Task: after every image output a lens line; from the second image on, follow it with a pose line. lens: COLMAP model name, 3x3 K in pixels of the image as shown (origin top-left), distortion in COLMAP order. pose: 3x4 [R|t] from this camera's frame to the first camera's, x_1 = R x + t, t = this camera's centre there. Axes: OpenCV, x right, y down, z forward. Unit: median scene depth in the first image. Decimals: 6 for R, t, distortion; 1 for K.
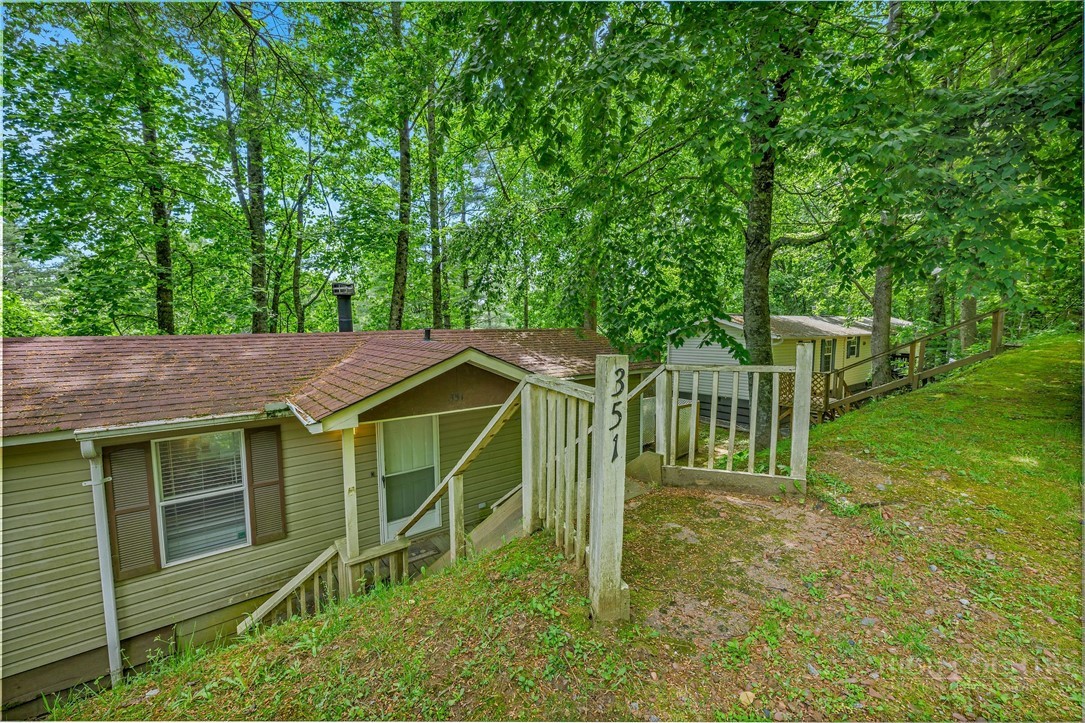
lens RADIAL K [[431.4, 0, 537.8], [0, 431.4, 359.5], [0, 0, 1]] dist [-0.003847, -0.000217]
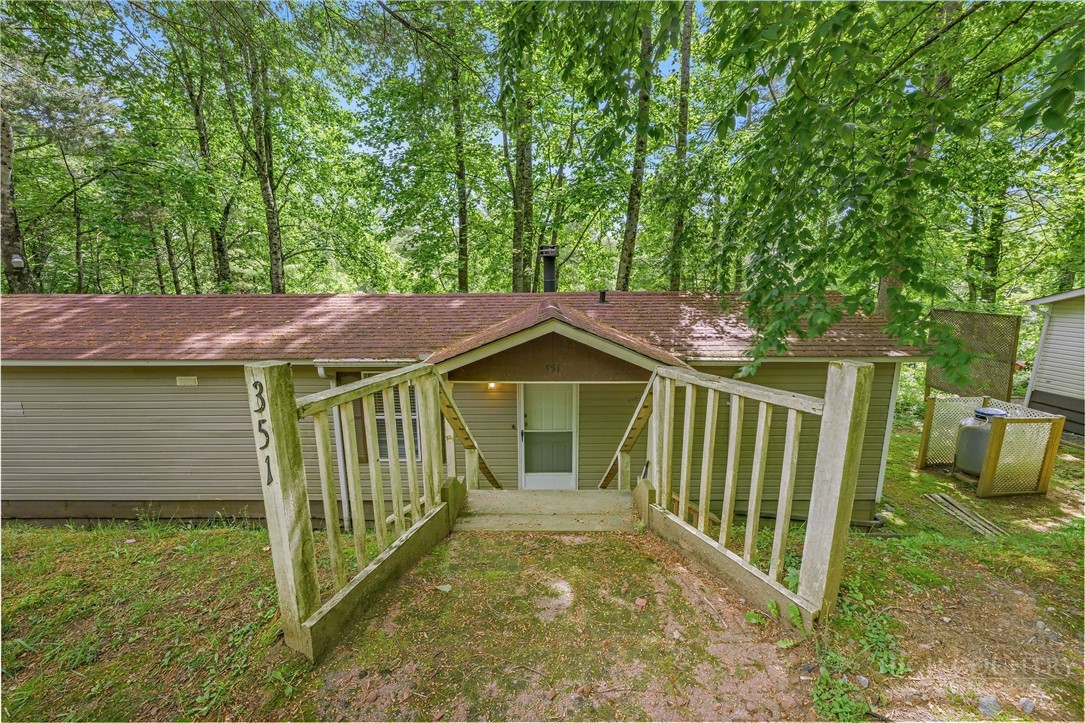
lens RADIAL K [[431.4, 0, 542.2], [0, 431.4, 365.1], [0, 0, 1]] dist [-0.003847, -0.000217]
pose [[0.794531, 0.123470, -0.594538, 0.656202], [-0.052475, 0.989408, 0.135347, -0.088567], [0.604952, -0.076339, 0.792594, 0.398684]]
